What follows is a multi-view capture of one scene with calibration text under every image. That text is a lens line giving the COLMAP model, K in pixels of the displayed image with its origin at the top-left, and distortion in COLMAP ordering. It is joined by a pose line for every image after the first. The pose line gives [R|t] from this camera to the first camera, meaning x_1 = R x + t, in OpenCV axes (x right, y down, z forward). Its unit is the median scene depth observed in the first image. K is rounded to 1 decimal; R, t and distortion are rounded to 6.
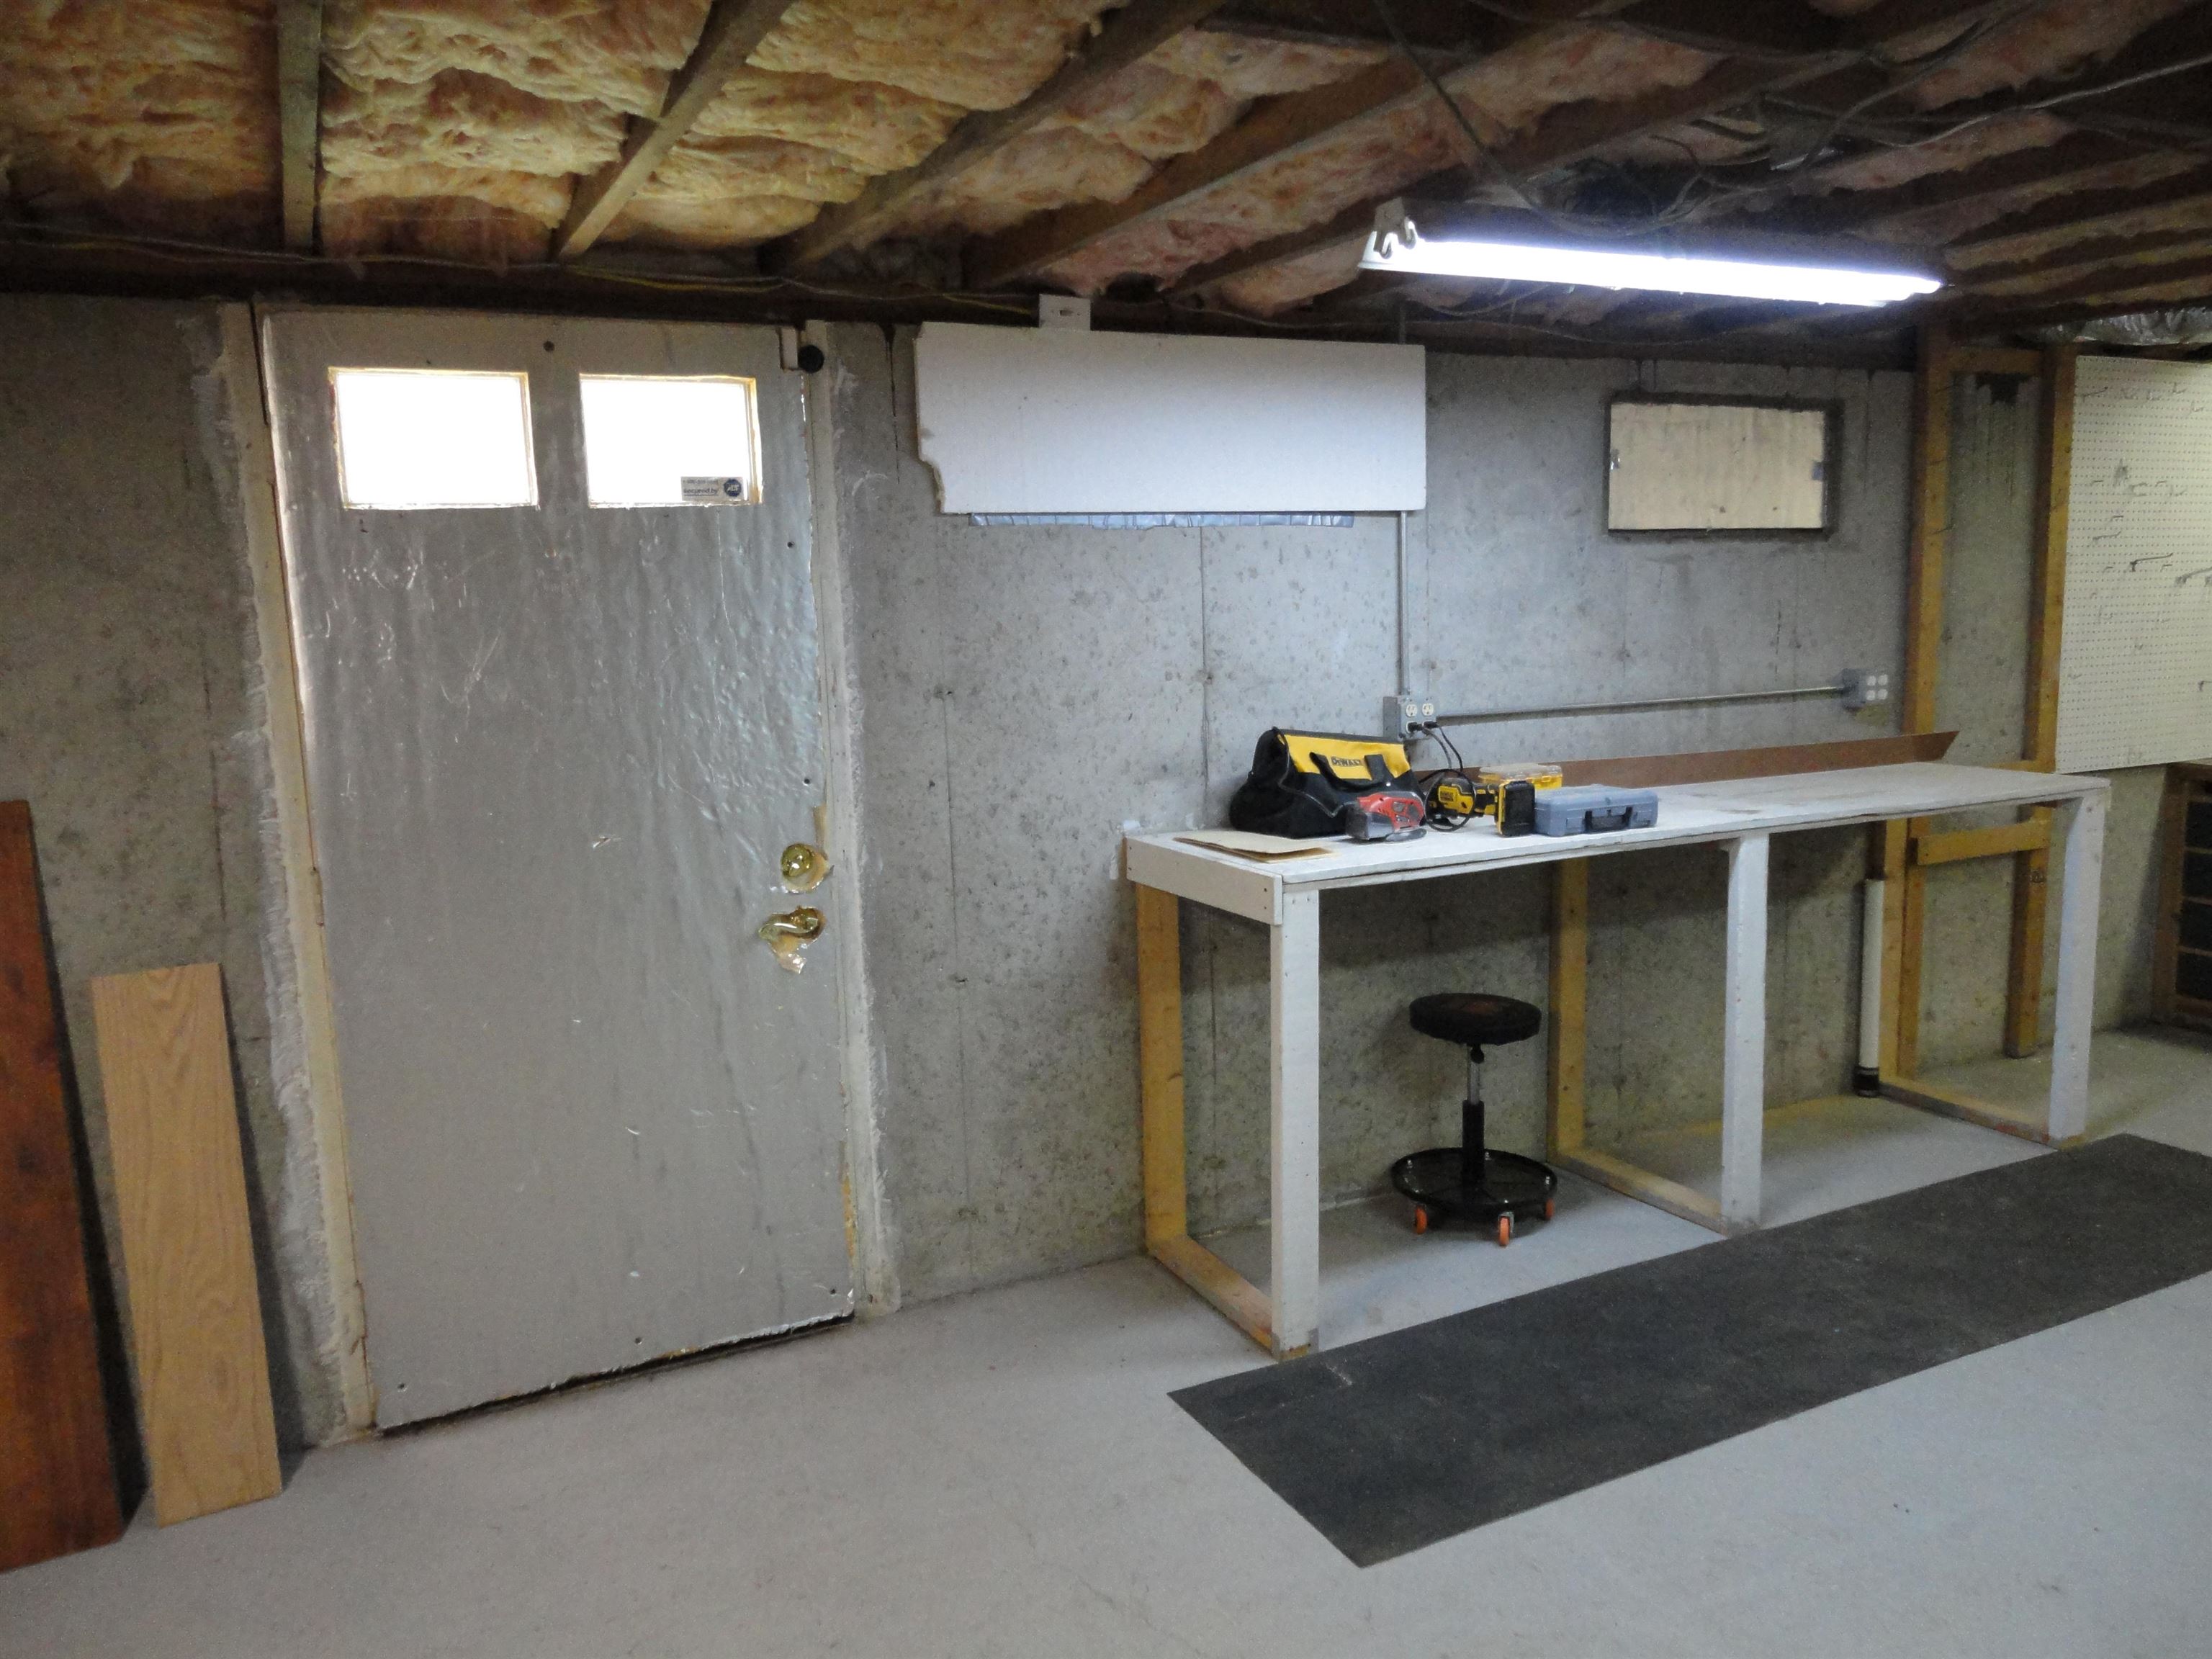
lens RADIAL K [[1601.3, 0, 1108.9], [0, 1601.3, 821.6], [0, 0, 1]] dist [-0.001513, -0.005911]
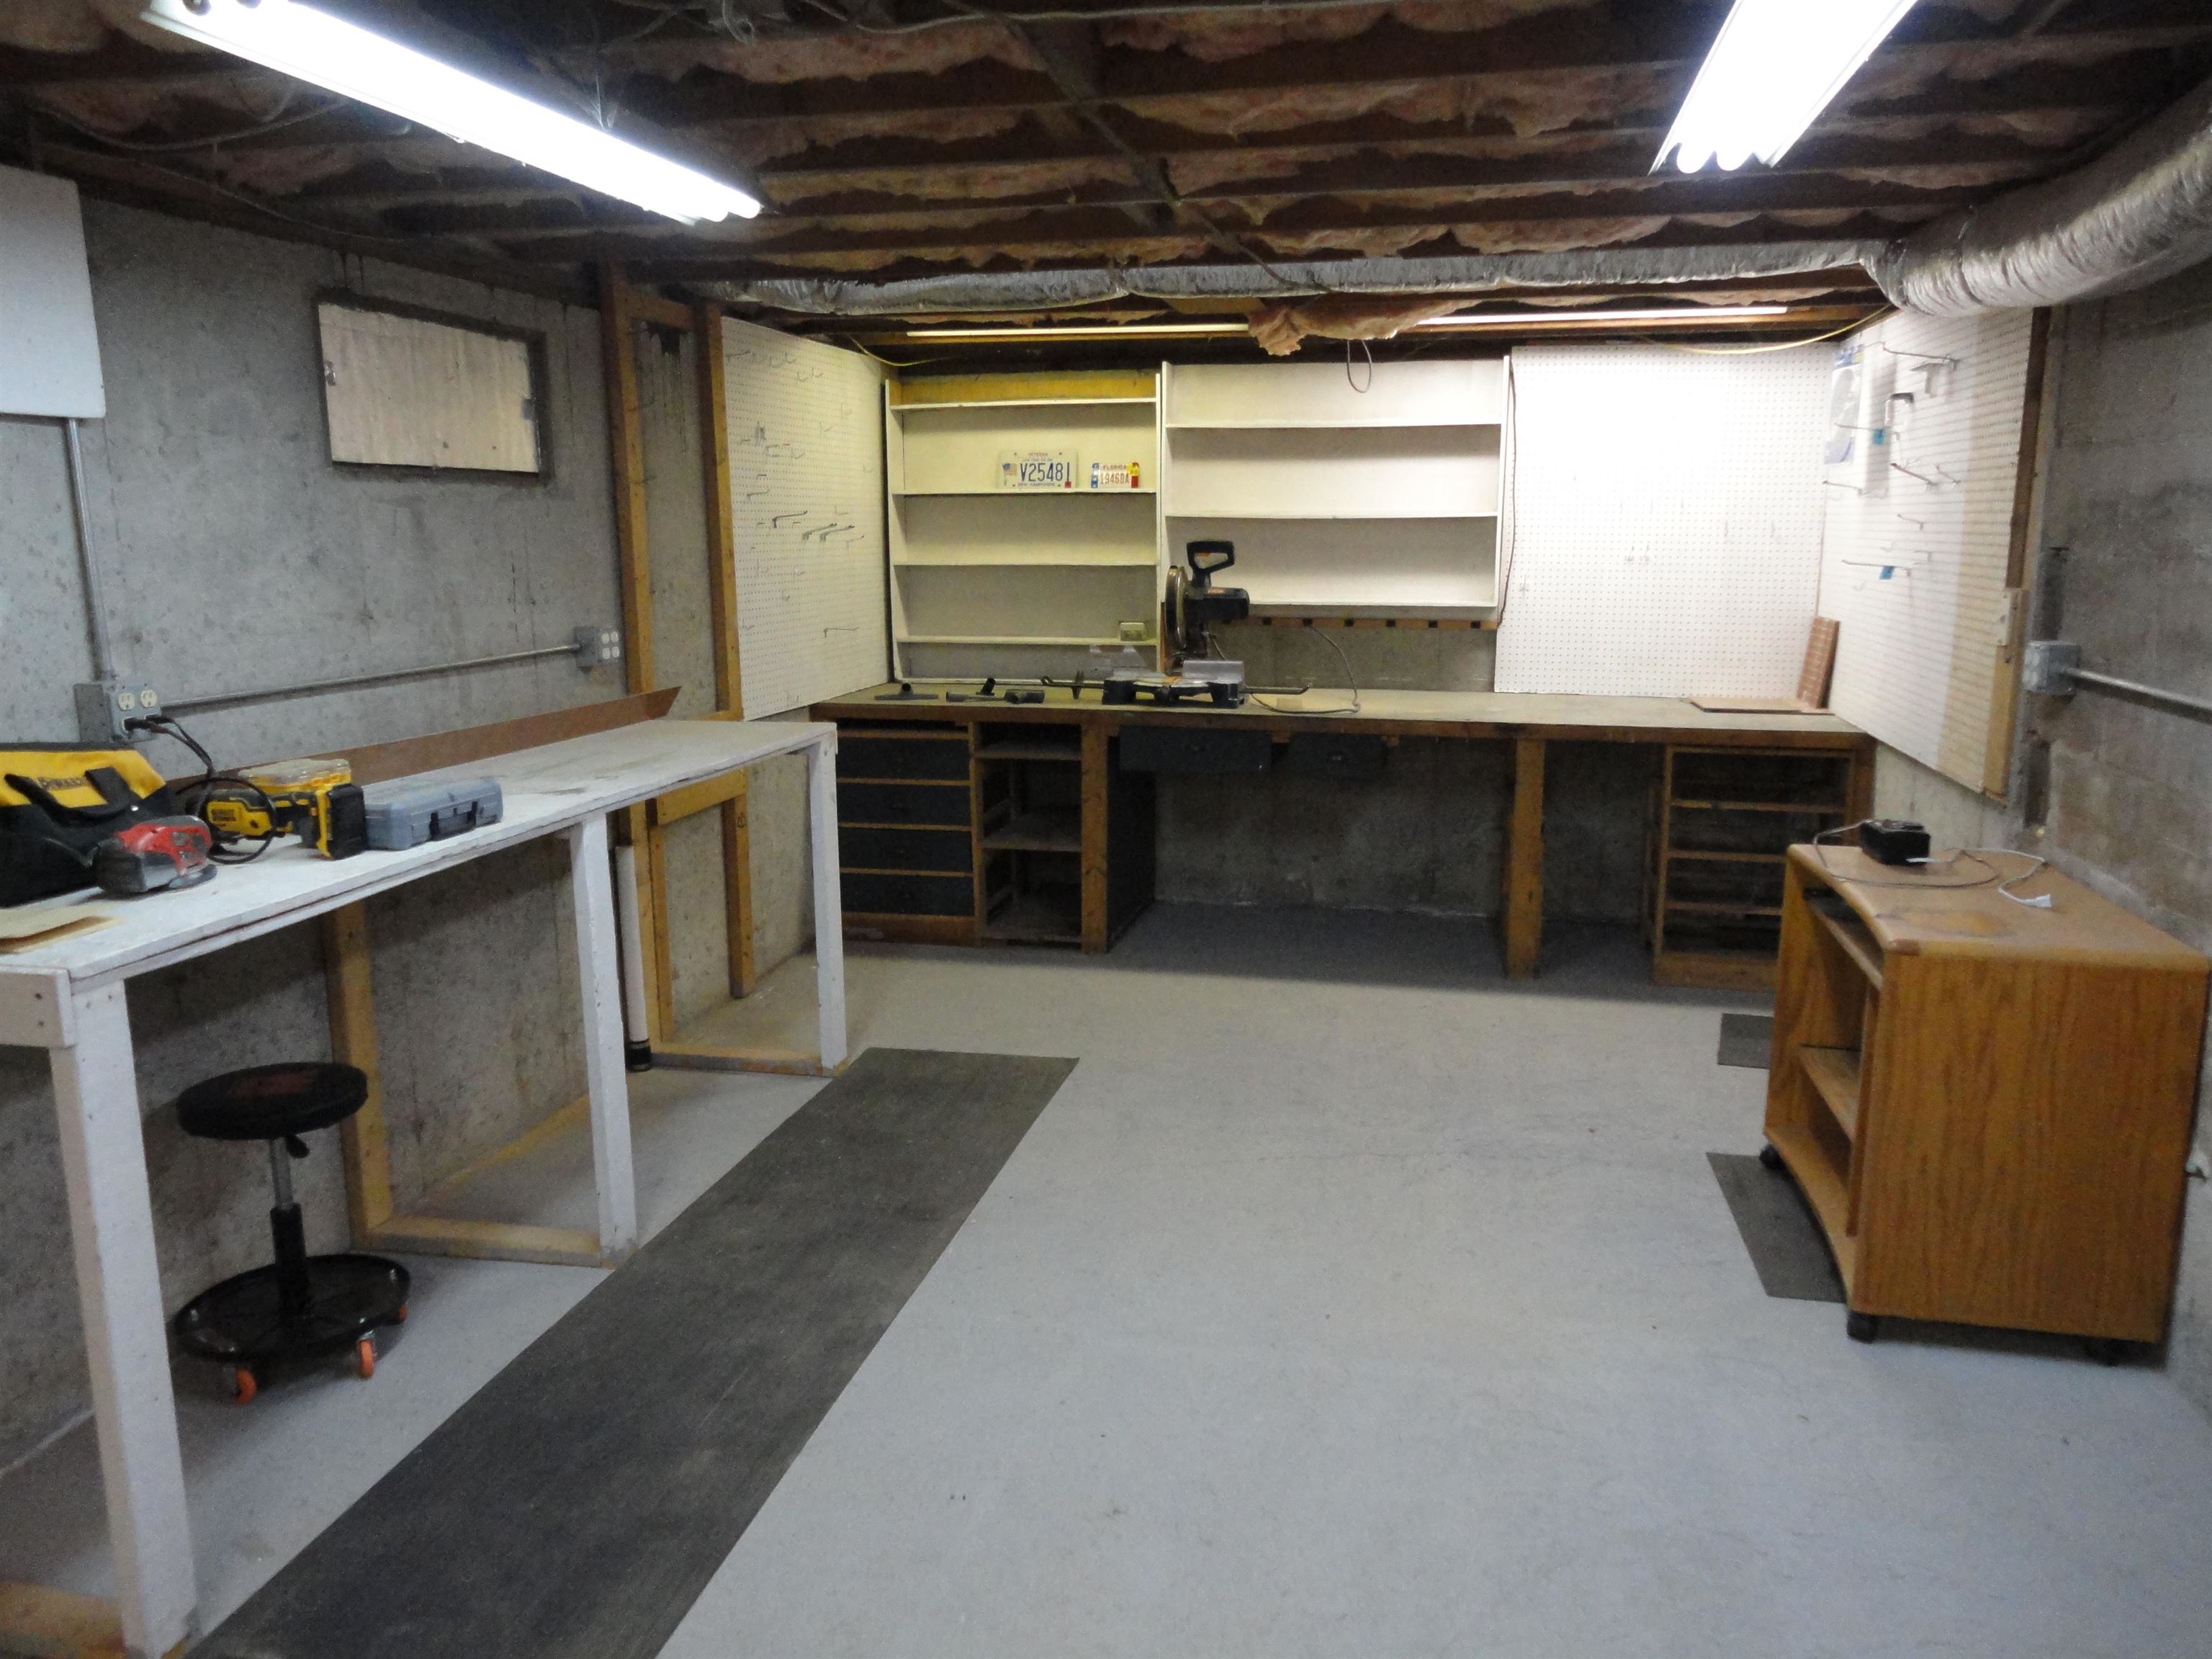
lens RADIAL K [[1601.3, 0, 1108.9], [0, 1601.3, 821.6], [0, 0, 1]] dist [-0.001513, -0.005911]
pose [[0.622748, -0.122788, 0.772727, -0.088963], [0.103792, 0.991845, 0.073959, -0.021739], [-0.775507, 0.034146, 0.630415, 0.196303]]
